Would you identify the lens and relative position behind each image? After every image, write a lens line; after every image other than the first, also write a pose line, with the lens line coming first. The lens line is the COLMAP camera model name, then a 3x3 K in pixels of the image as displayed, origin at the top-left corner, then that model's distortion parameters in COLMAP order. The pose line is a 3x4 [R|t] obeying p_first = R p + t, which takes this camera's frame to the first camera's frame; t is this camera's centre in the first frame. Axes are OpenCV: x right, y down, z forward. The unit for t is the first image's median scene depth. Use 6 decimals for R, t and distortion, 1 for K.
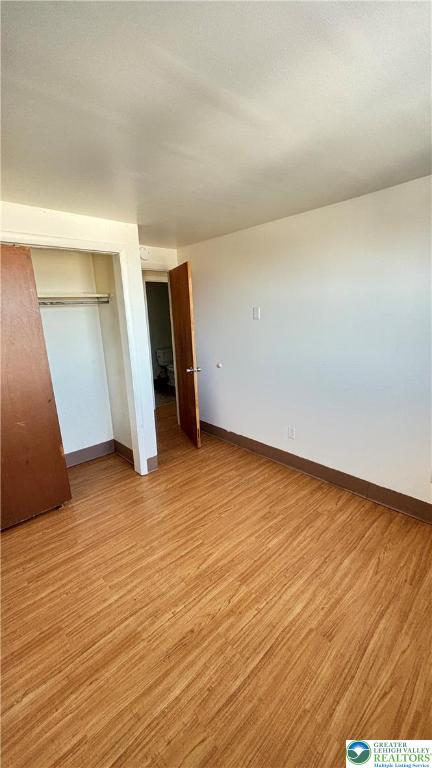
lens RADIAL K [[310.2, 0, 215.0], [0, 310.2, 383.0], [0, 0, 1]] dist [-0.013508, 0.003491]
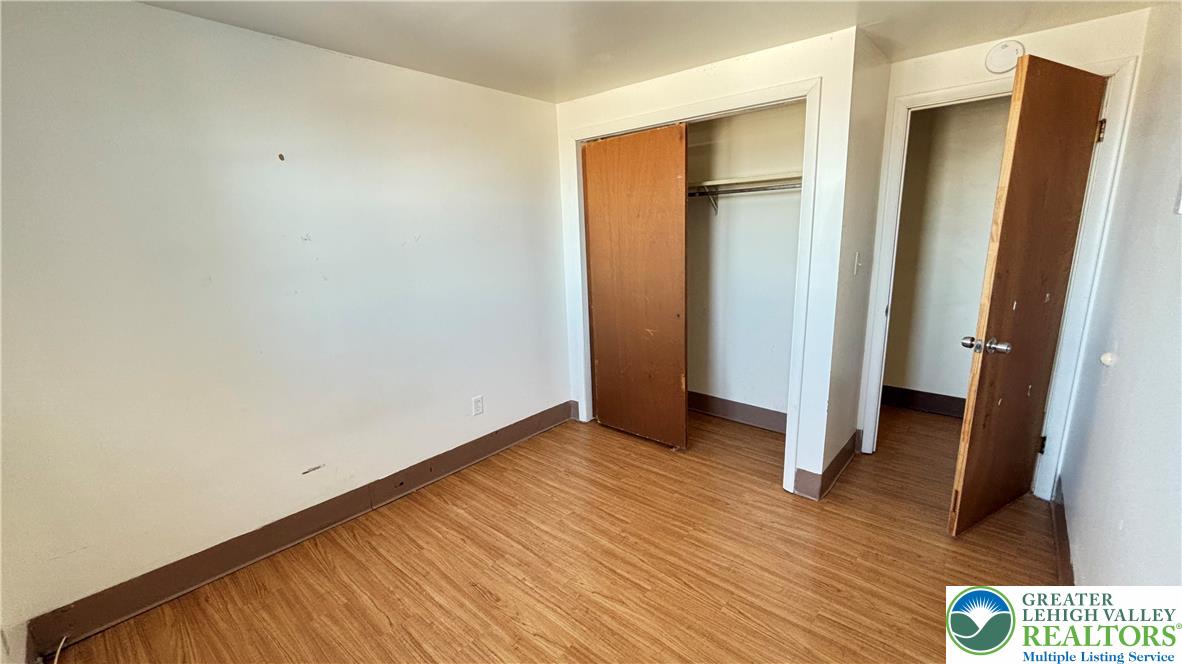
lens RADIAL K [[477.3, 0, 596.5], [0, 477.3, 331.9], [0, 0, 1]] dist [-0.013508, 0.003491]
pose [[0.103650, 0.250299, -0.962604, 0.754513], [-0.198369, 0.953575, 0.226592, -0.163649], [0.974631, 0.167464, 0.148490, 0.718331]]
